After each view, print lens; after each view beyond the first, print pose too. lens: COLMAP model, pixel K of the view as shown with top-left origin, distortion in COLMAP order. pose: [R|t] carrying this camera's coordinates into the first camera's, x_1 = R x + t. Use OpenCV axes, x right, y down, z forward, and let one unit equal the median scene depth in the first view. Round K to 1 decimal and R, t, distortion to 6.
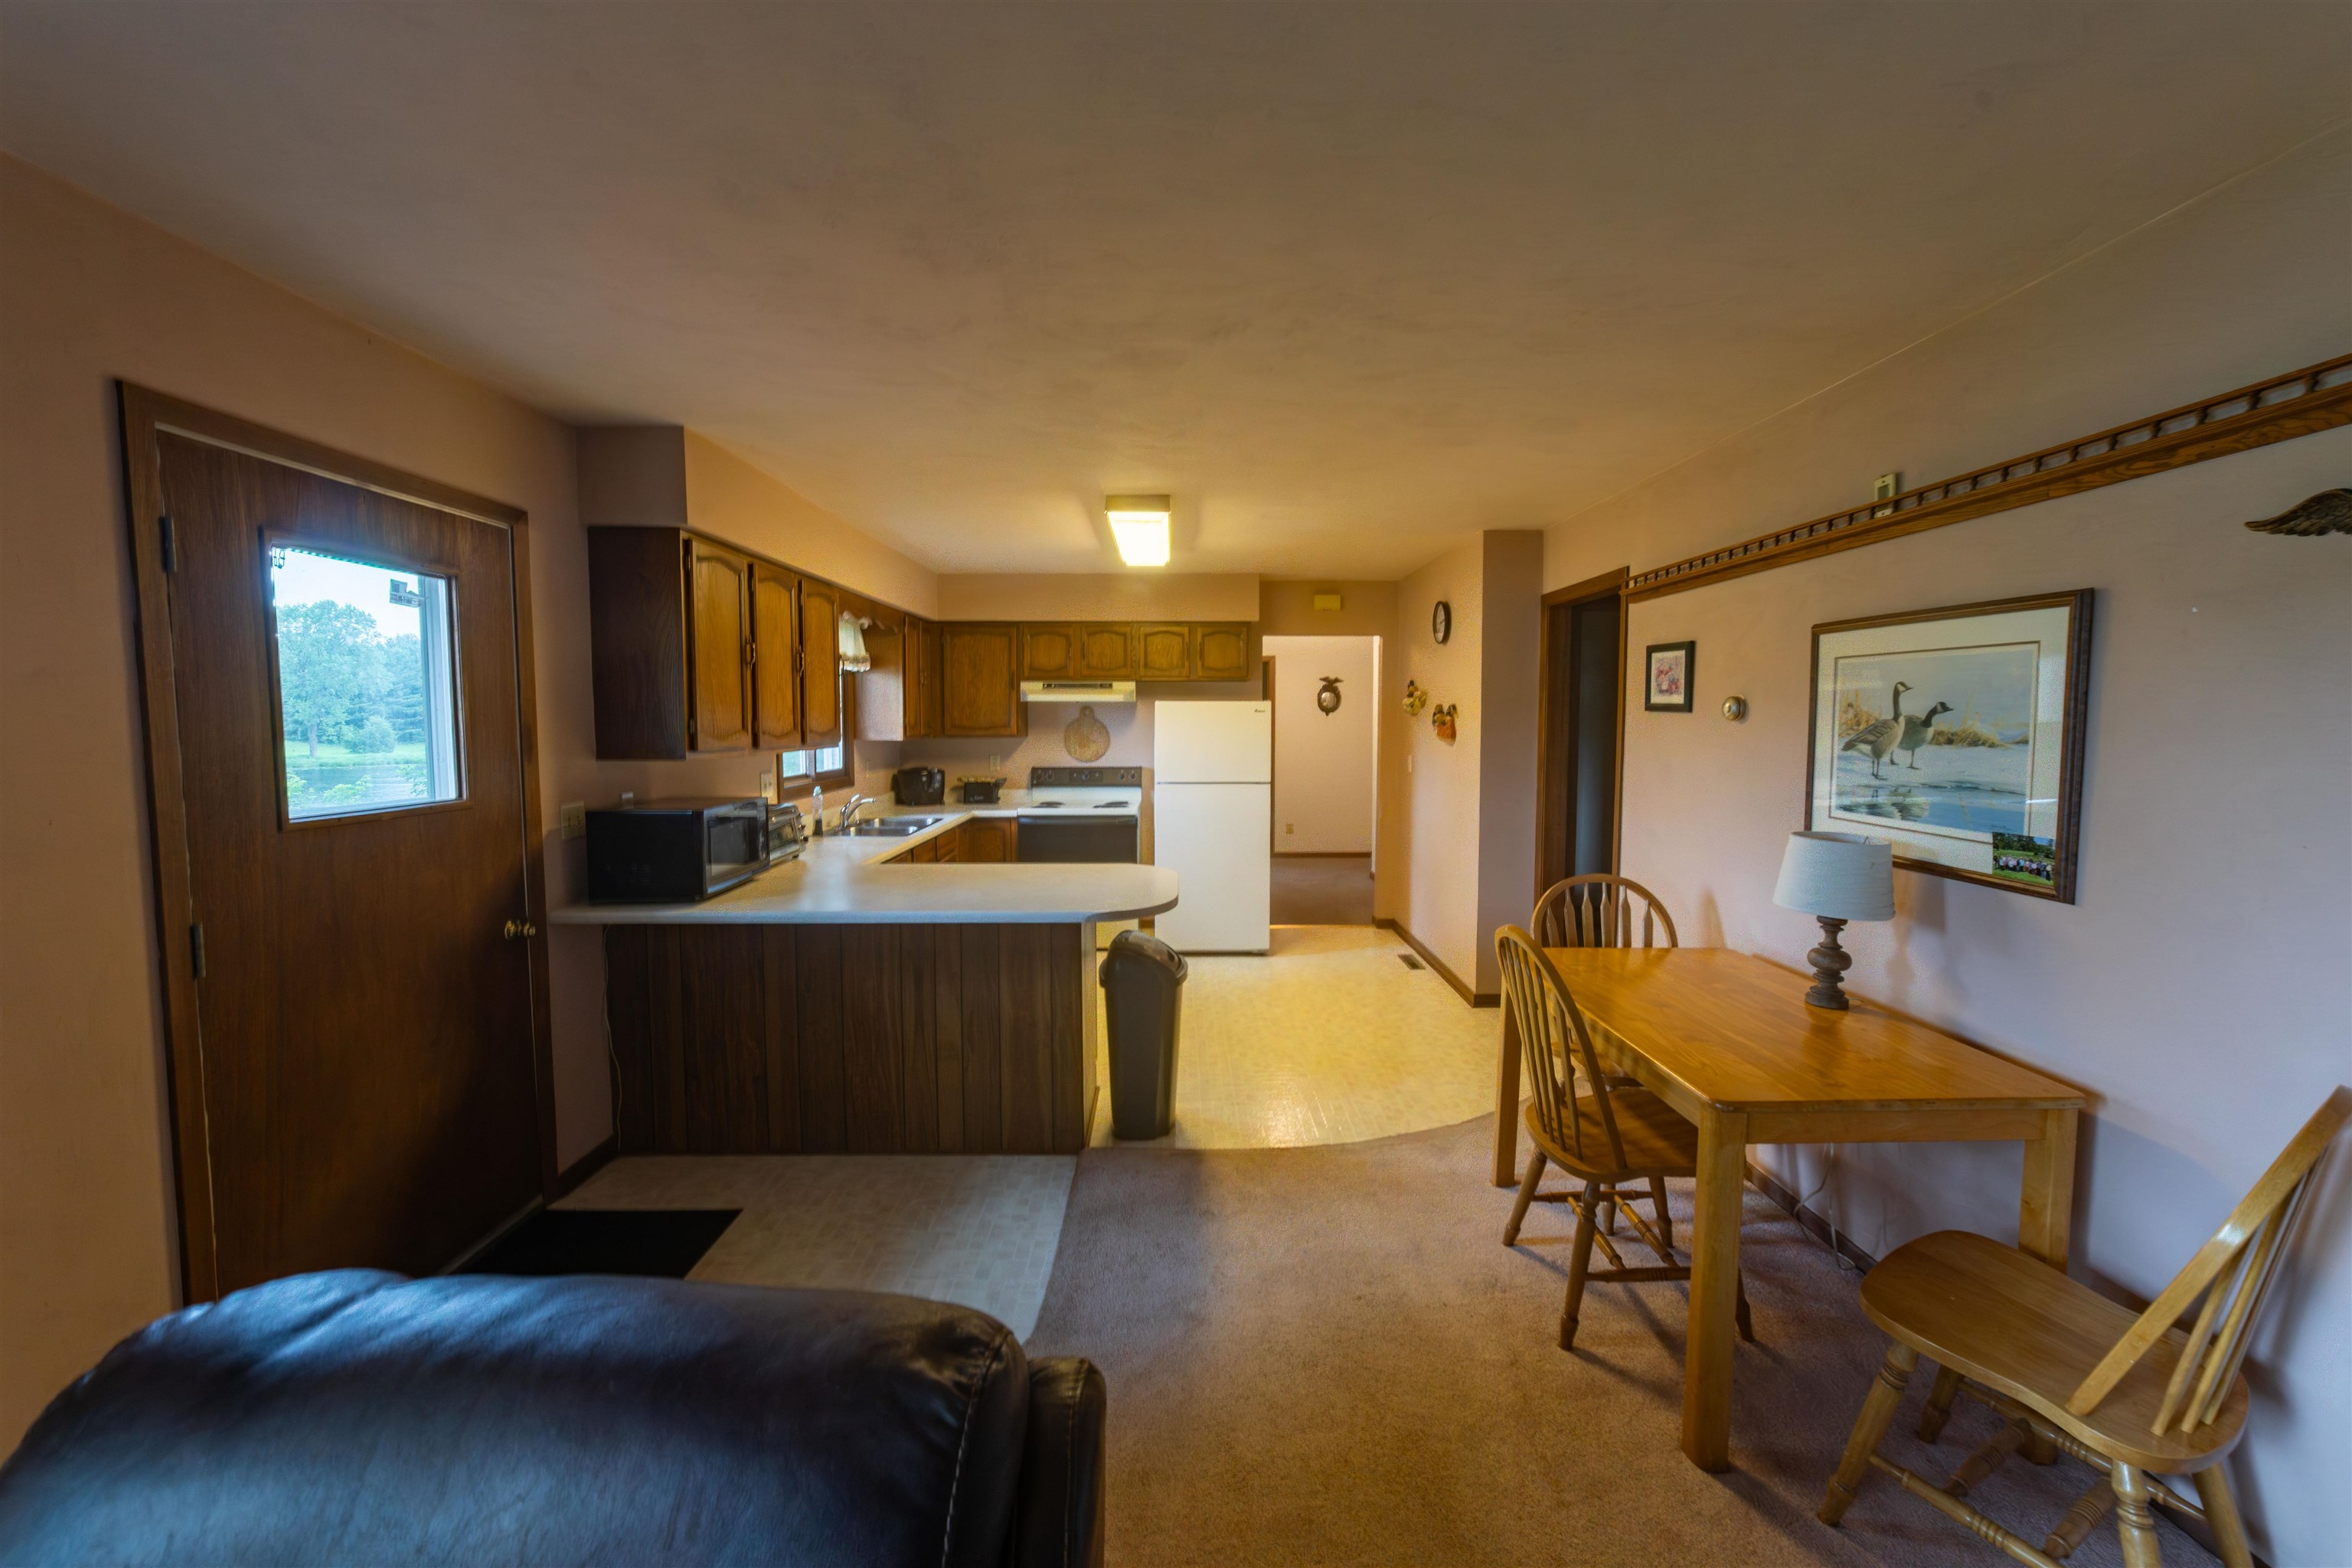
lens RADIAL K [[917.8, 0, 1181.0], [0, 917.8, 777.5], [0, 0, 1]] dist [0.003096, 0.000569]
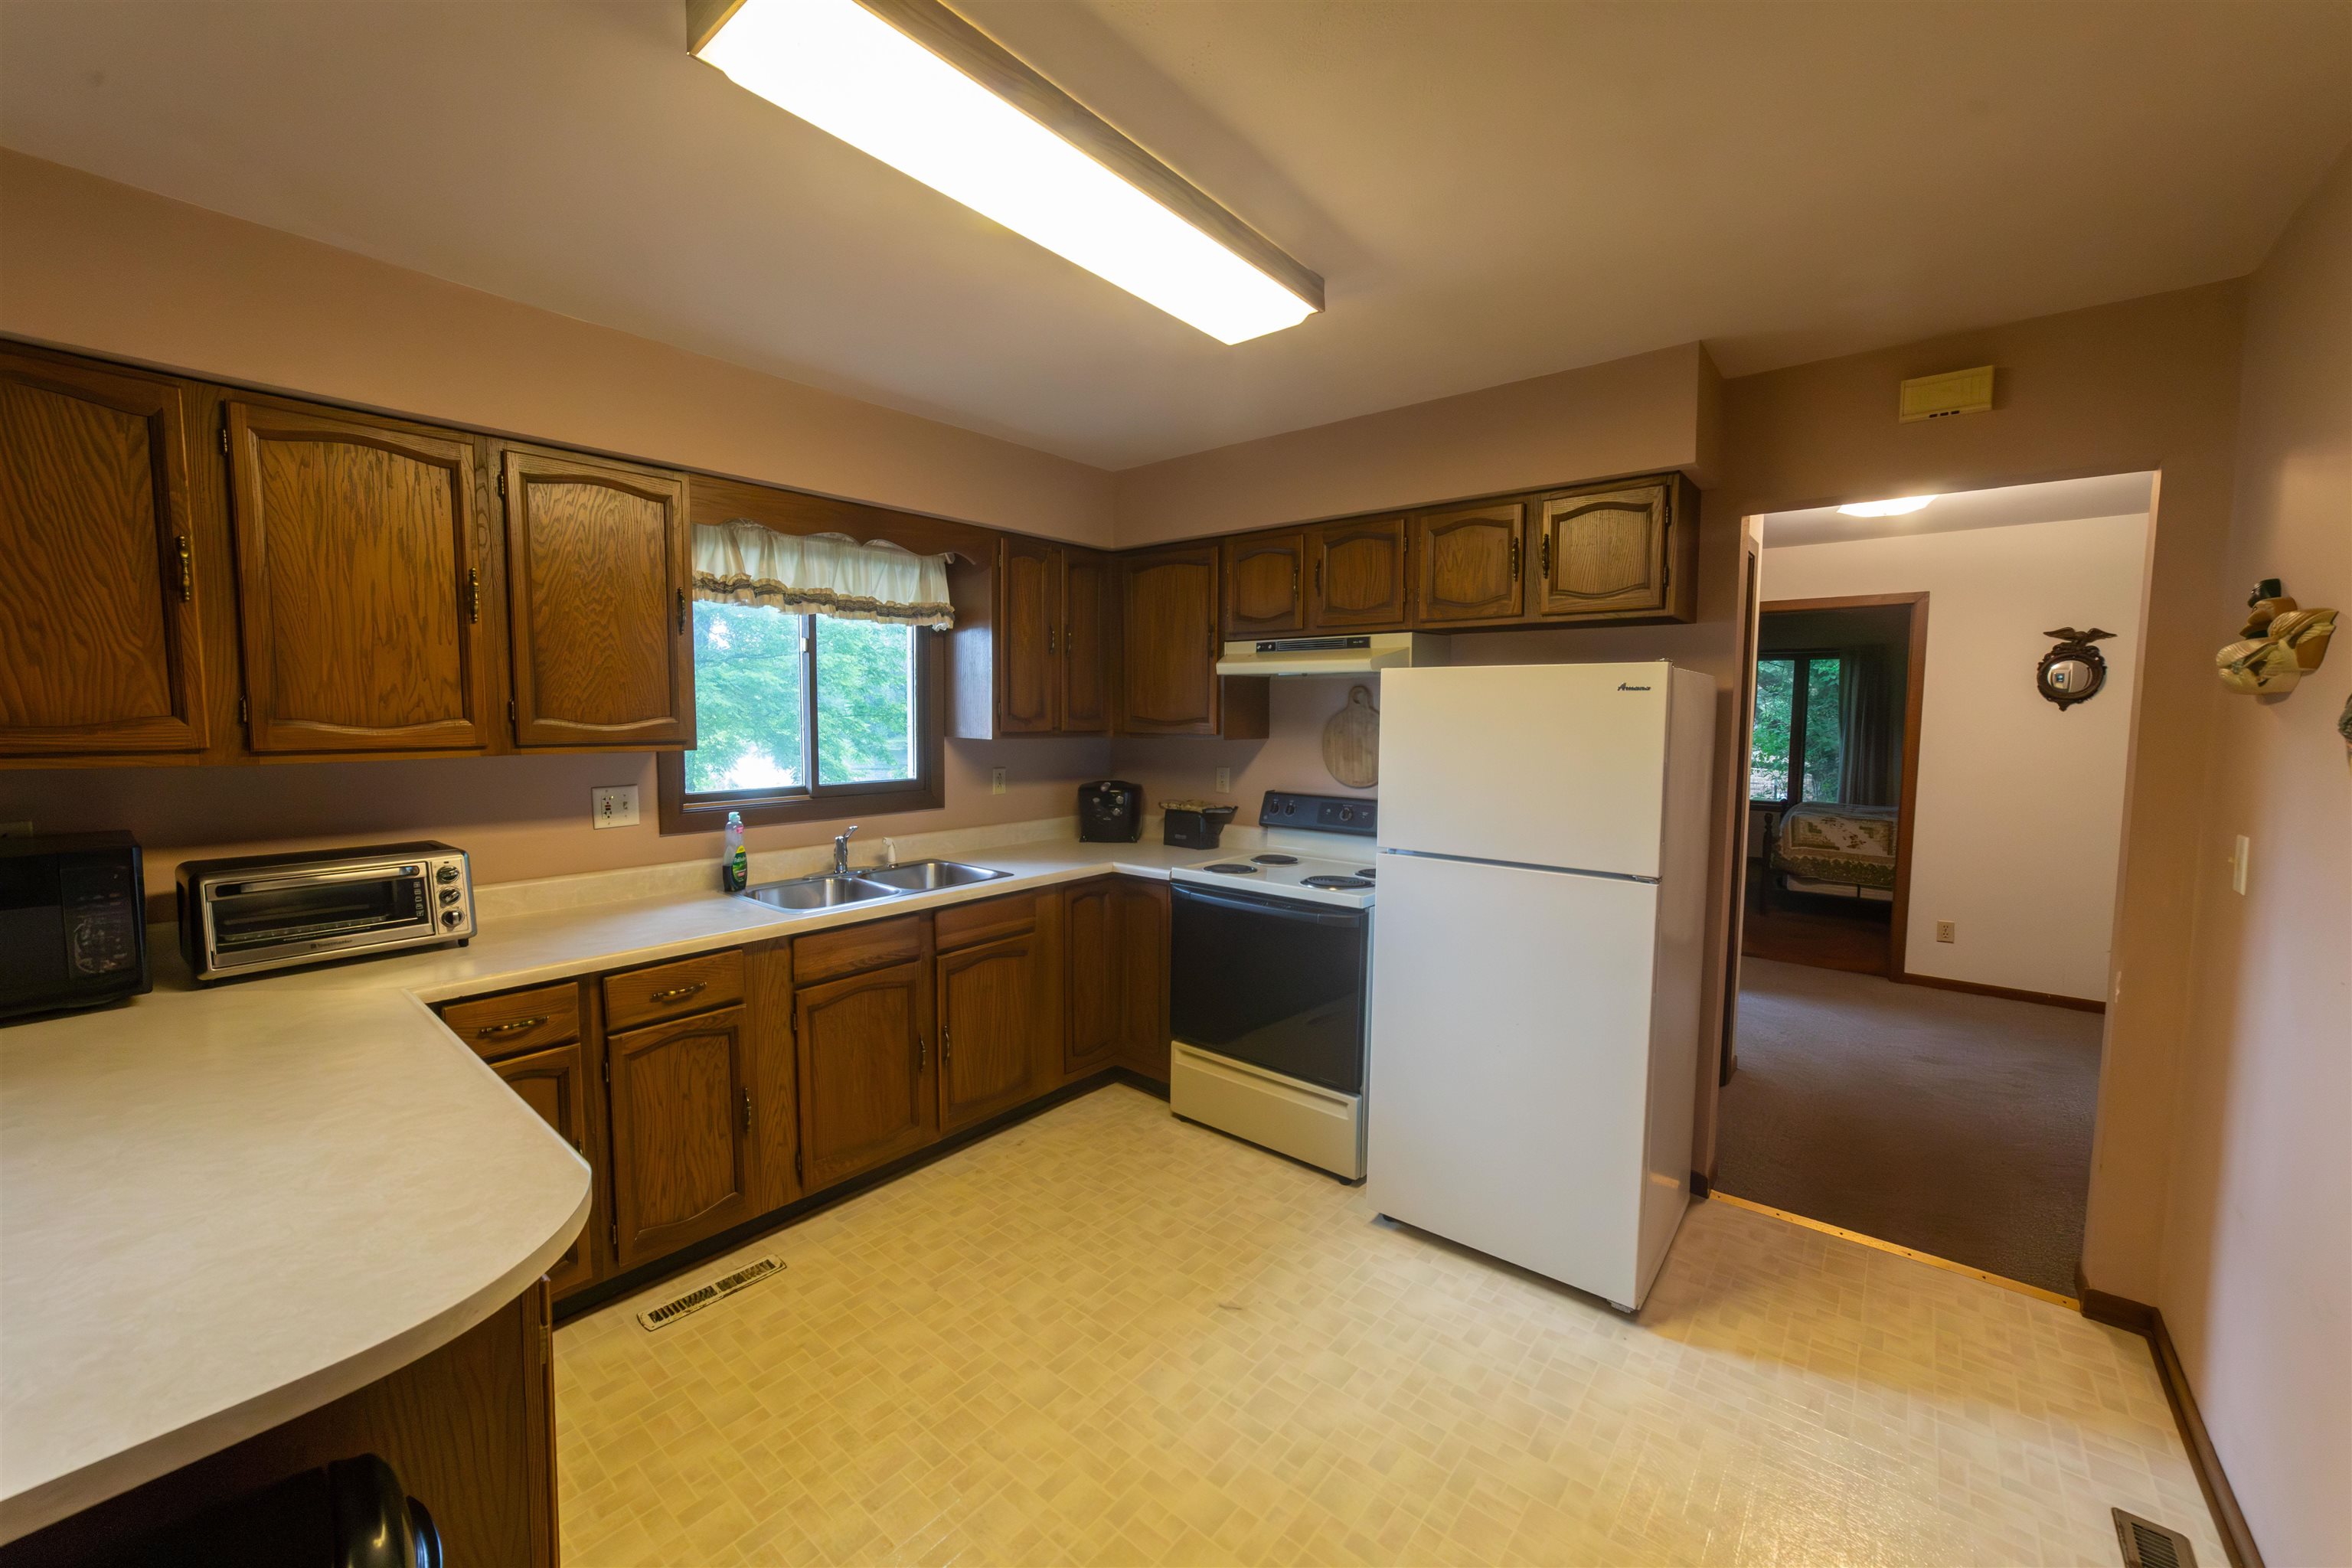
lens RADIAL K [[917.8, 0, 1174.5], [0, 917.8, 773.2], [0, 0, 1]] dist [0.003096, 0.000569]
pose [[0.771197, 0.050178, -0.634616, 0.178200], [-0.052202, 0.998516, 0.015515, -0.031664], [0.634453, 0.021163, 0.772672, 0.572166]]
